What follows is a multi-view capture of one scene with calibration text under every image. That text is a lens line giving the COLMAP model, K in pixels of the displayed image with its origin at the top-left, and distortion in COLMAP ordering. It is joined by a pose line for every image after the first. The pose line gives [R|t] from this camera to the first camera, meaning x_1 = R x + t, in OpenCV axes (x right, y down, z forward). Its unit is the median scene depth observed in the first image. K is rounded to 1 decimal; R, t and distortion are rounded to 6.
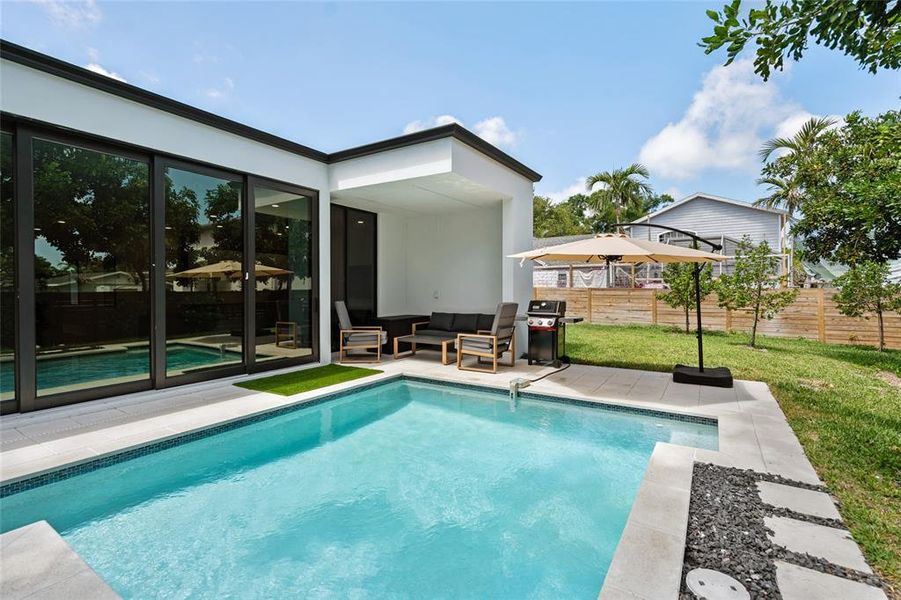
lens RADIAL K [[409.8, 0, 452.0], [0, 409.8, 296.9], [0, 0, 1]] dist [0.002723, 0.000284]
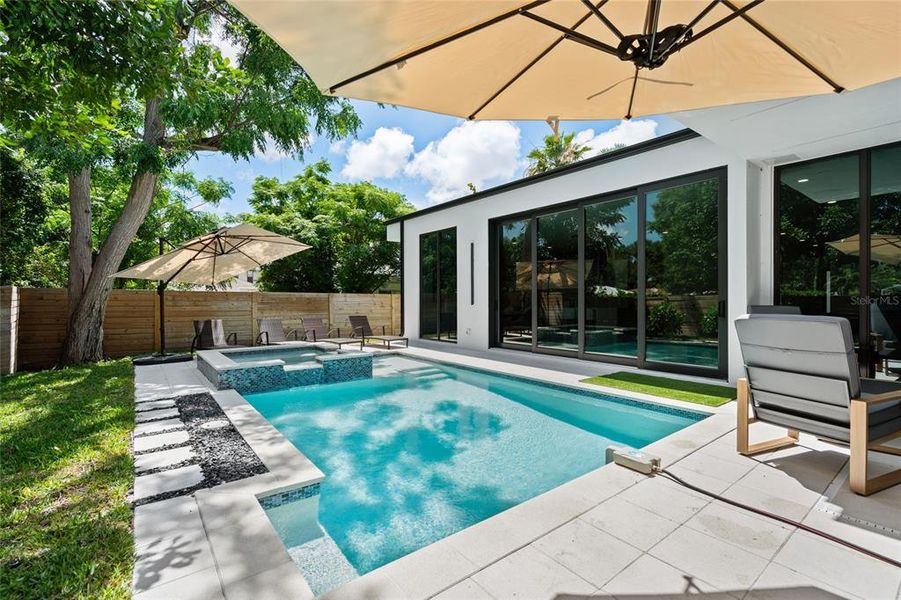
lens RADIAL K [[409.8, 0, 454.9], [0, 409.8, 300.5], [0, 0, 1]] dist [0.002723, 0.000284]
pose [[-0.338680, 0.001162, -0.940901, 1.474980], [-0.011337, 0.999922, 0.005316, 0.015979], [0.940833, 0.012467, -0.338640, 1.908664]]
